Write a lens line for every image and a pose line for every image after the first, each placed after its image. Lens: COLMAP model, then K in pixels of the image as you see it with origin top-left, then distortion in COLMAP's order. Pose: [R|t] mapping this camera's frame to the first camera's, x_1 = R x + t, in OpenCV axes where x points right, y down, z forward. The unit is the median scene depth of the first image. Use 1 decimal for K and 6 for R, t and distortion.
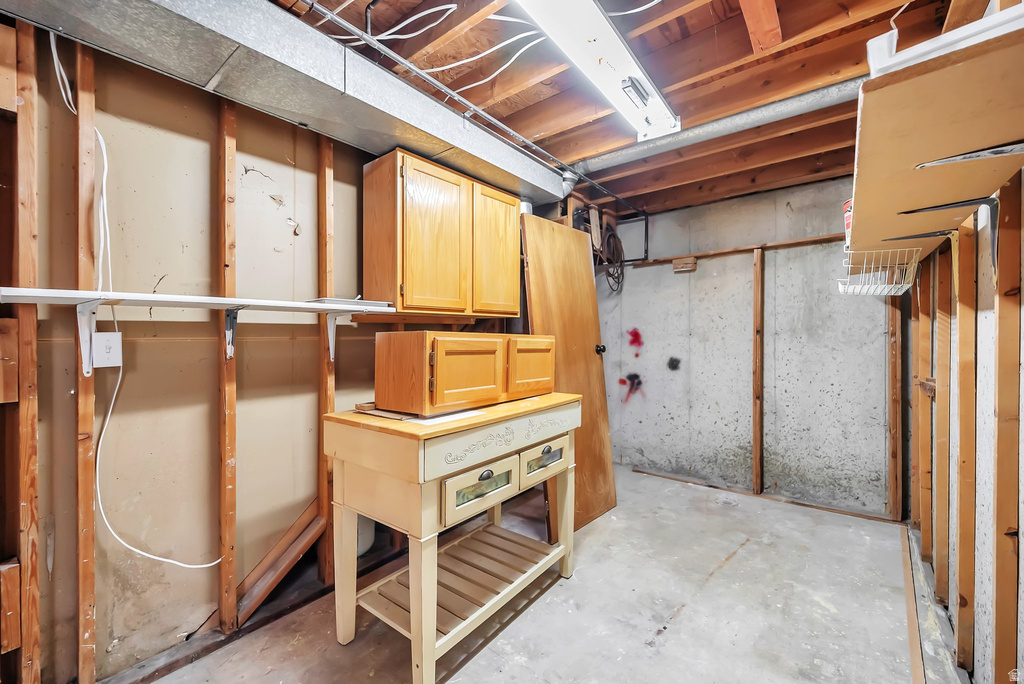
lens RADIAL K [[413.6, 0, 512.0], [0, 413.6, 340.2], [0, 0, 1]] dist [-0.001914, -0.000557]
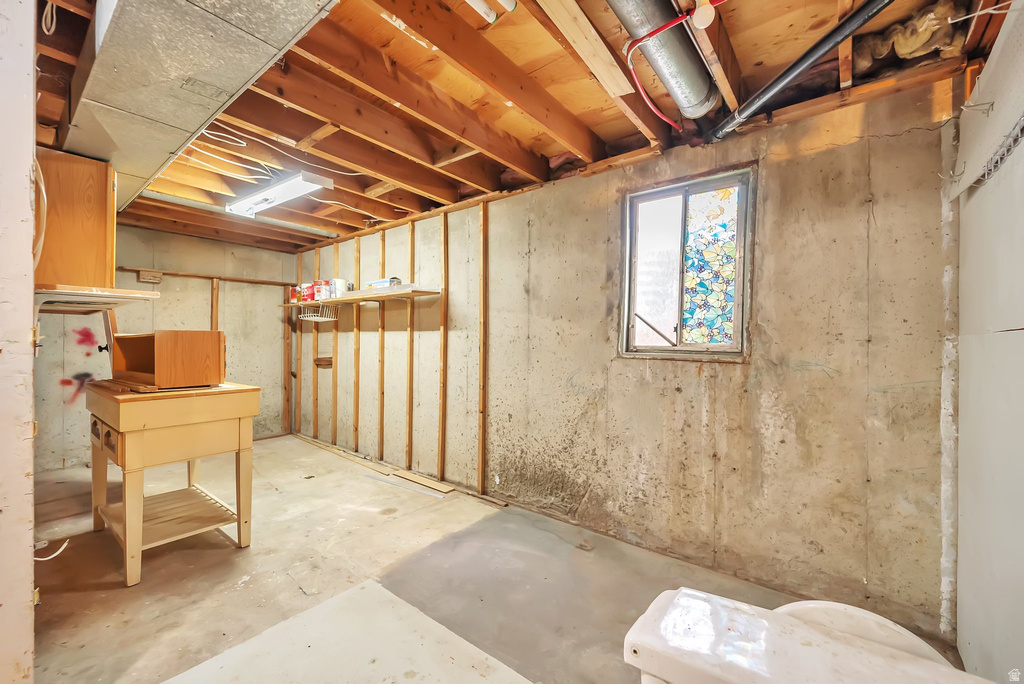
lens RADIAL K [[413.6, 0, 512.1], [0, 413.6, 345.2], [0, 0, 1]] dist [-0.001914, -0.000557]
pose [[0.001851, 0.001625, 0.999997, -0.837042], [-0.002527, 0.999995, -0.001621, 0.015178], [-0.999995, -0.002524, 0.001856, -0.053960]]
